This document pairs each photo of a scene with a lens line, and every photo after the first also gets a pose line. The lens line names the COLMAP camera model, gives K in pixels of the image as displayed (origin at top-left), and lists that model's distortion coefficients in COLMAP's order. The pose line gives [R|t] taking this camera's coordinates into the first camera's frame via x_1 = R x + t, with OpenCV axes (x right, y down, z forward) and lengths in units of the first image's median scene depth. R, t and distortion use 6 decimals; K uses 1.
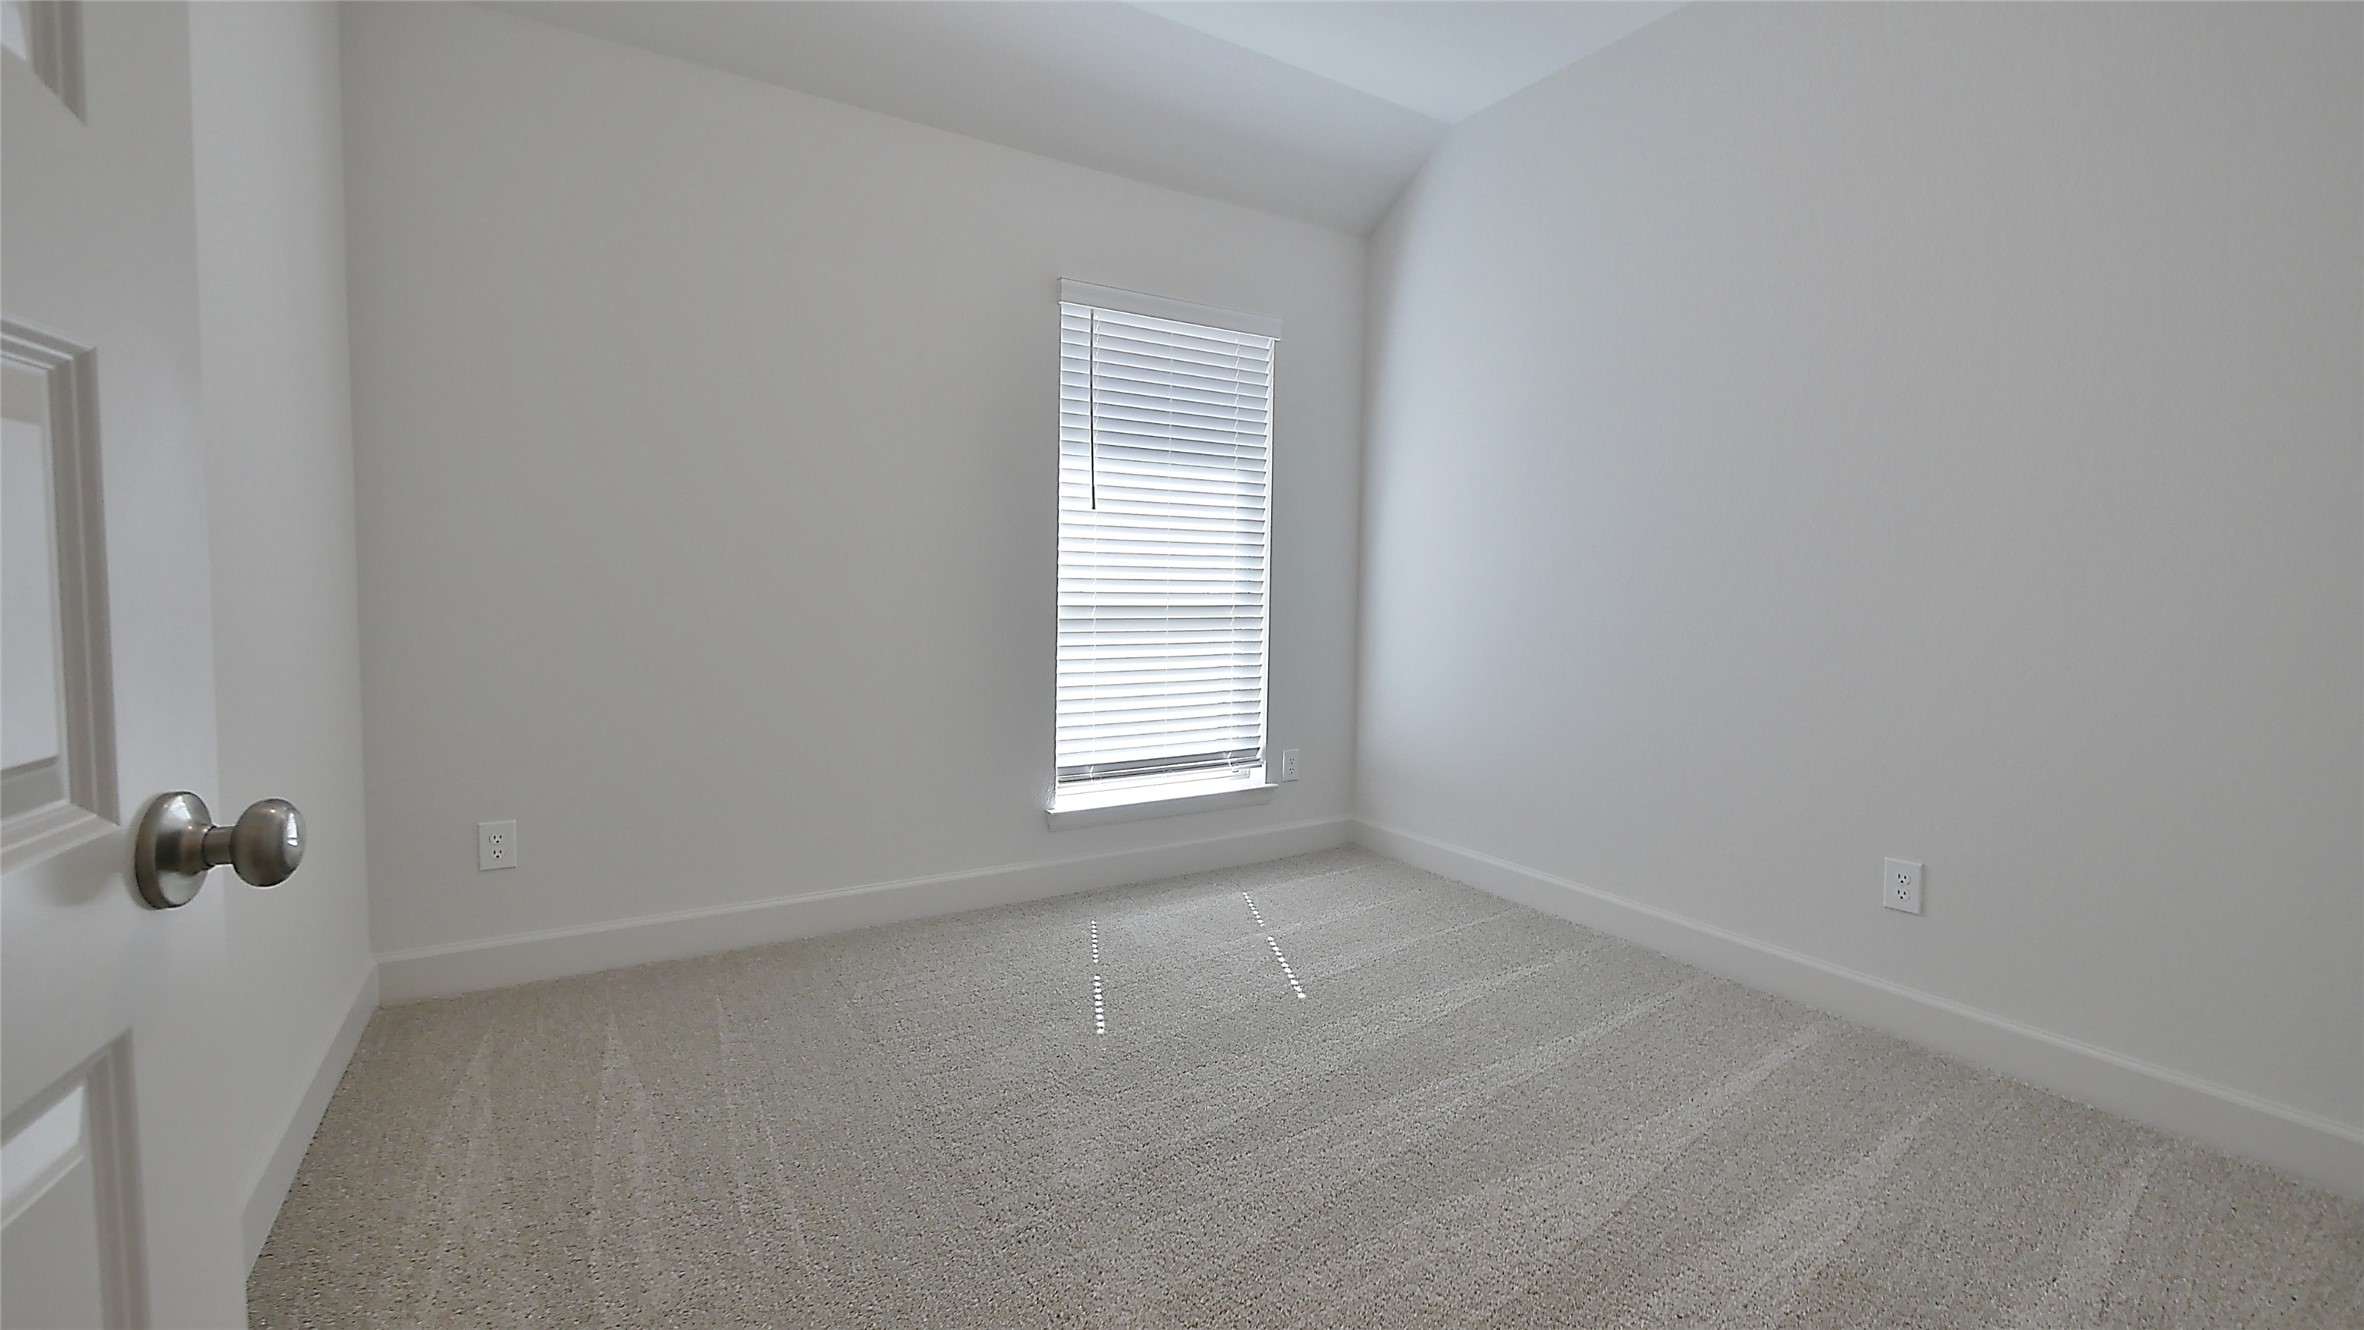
lens RADIAL K [[975.1, 0, 1182.0], [0, 975.1, 665.0], [0, 0, 1]] dist [-0.000315, -0.000059]
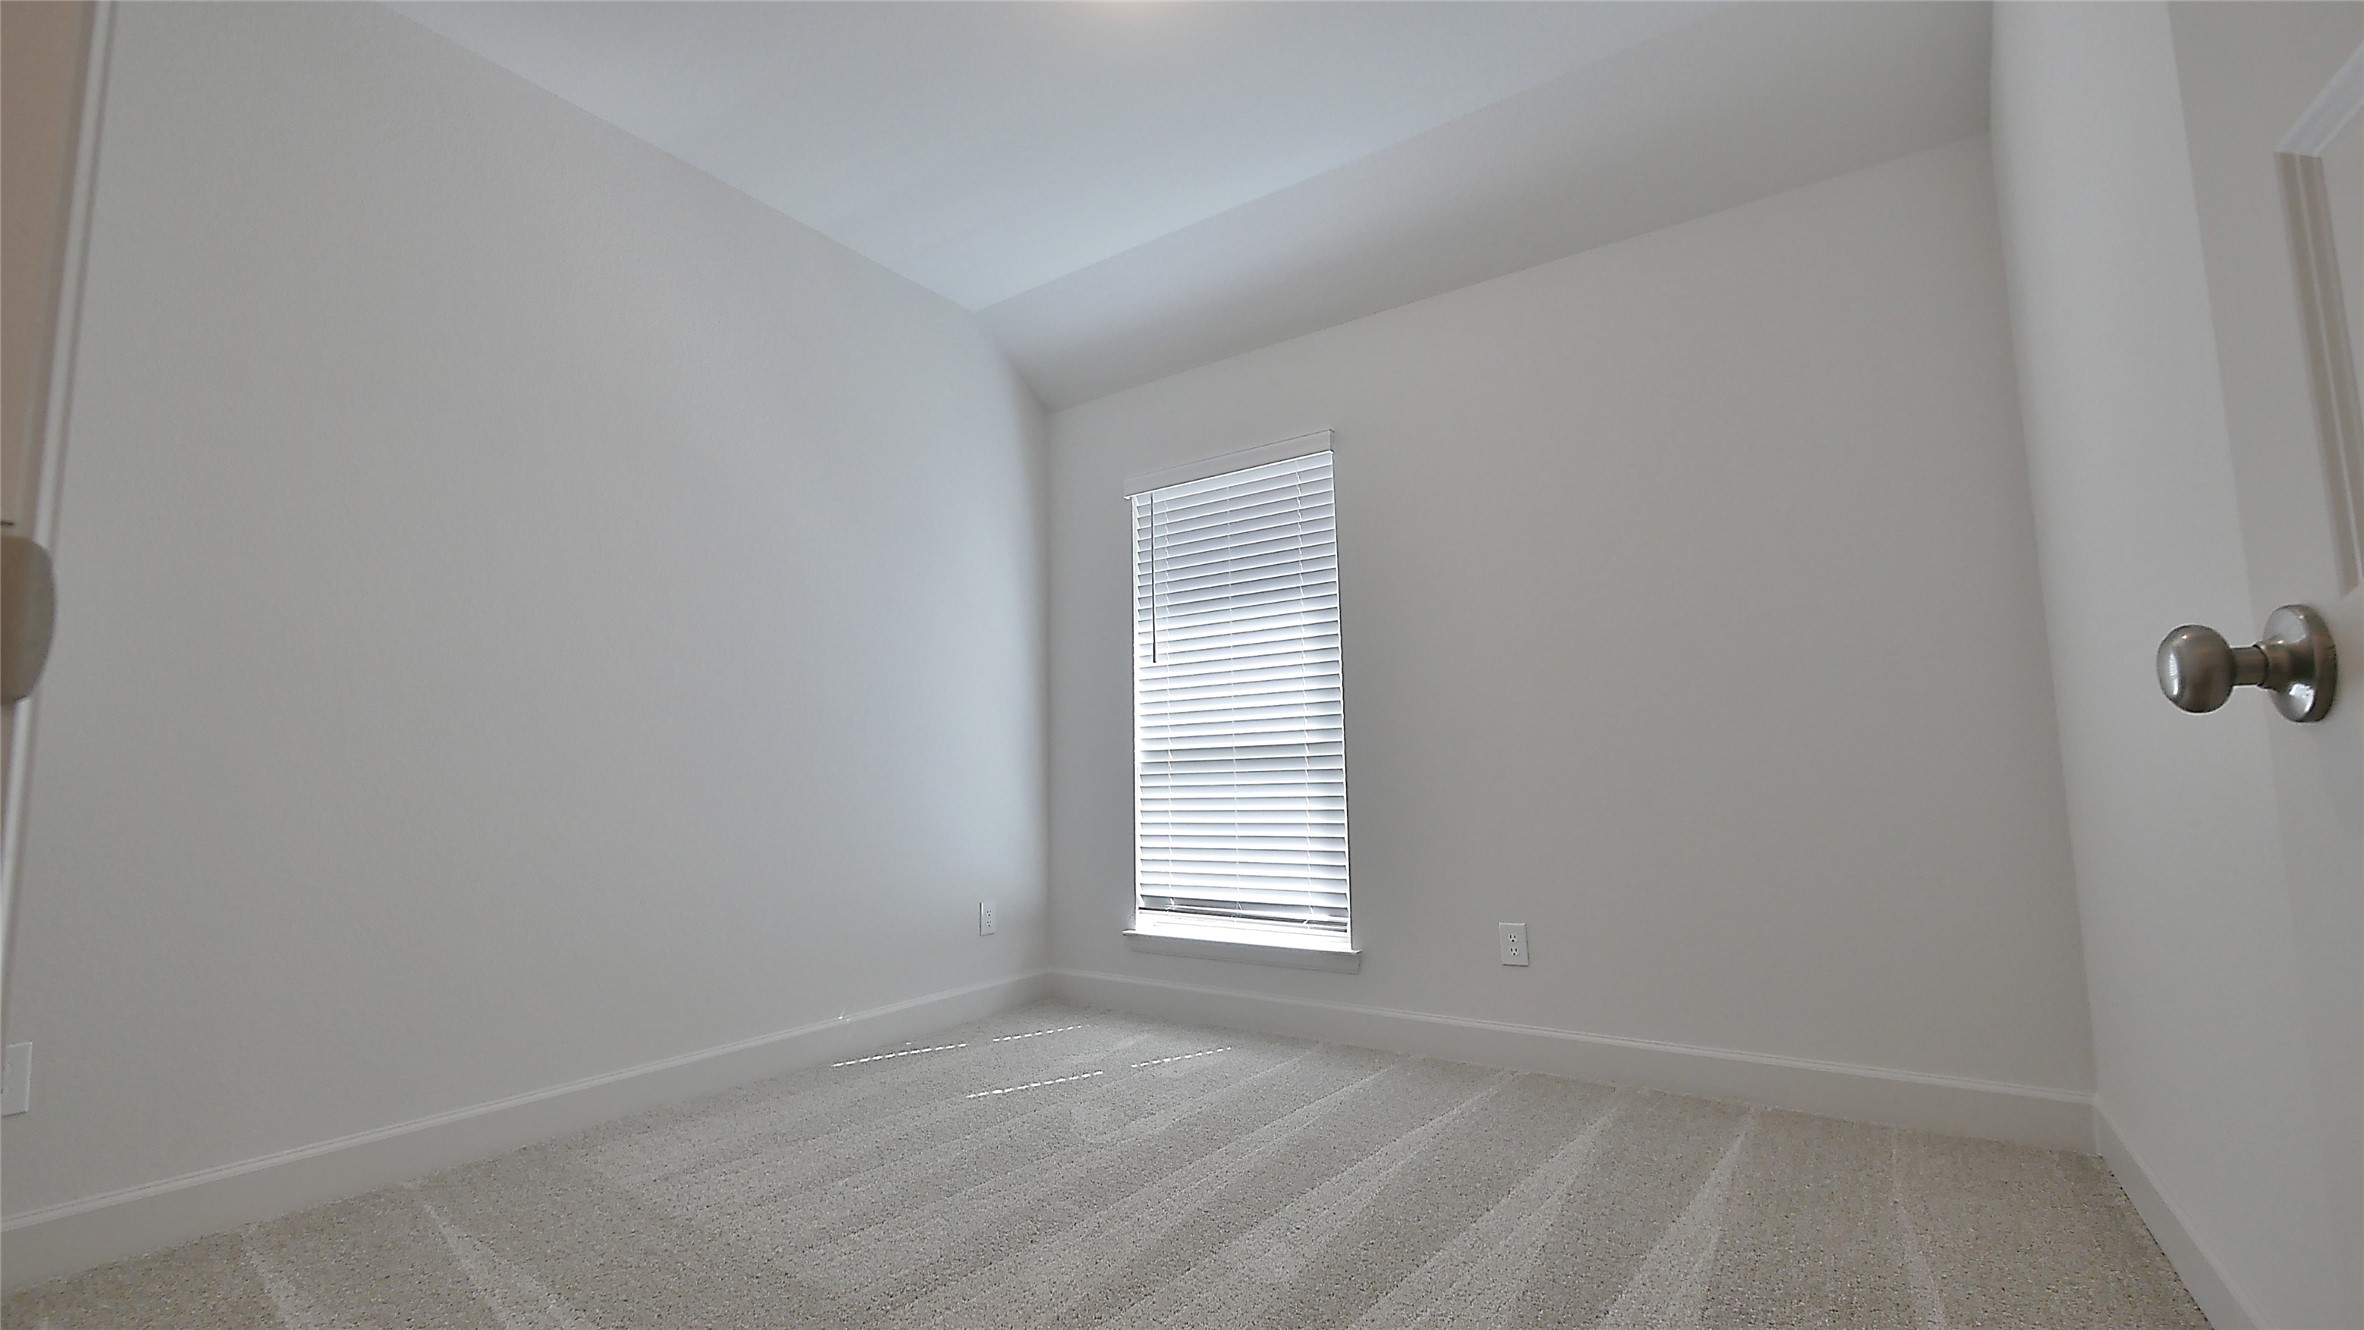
lens RADIAL K [[975.1, 0, 1182.0], [0, 975.1, 665.0], [0, 0, 1]] dist [-0.000315, -0.000059]
pose [[0.436263, -0.098591, -0.894402, 0.907307], [-0.015551, 0.993005, -0.117046, -0.027243], [0.899685, 0.064972, 0.431678, 0.528222]]
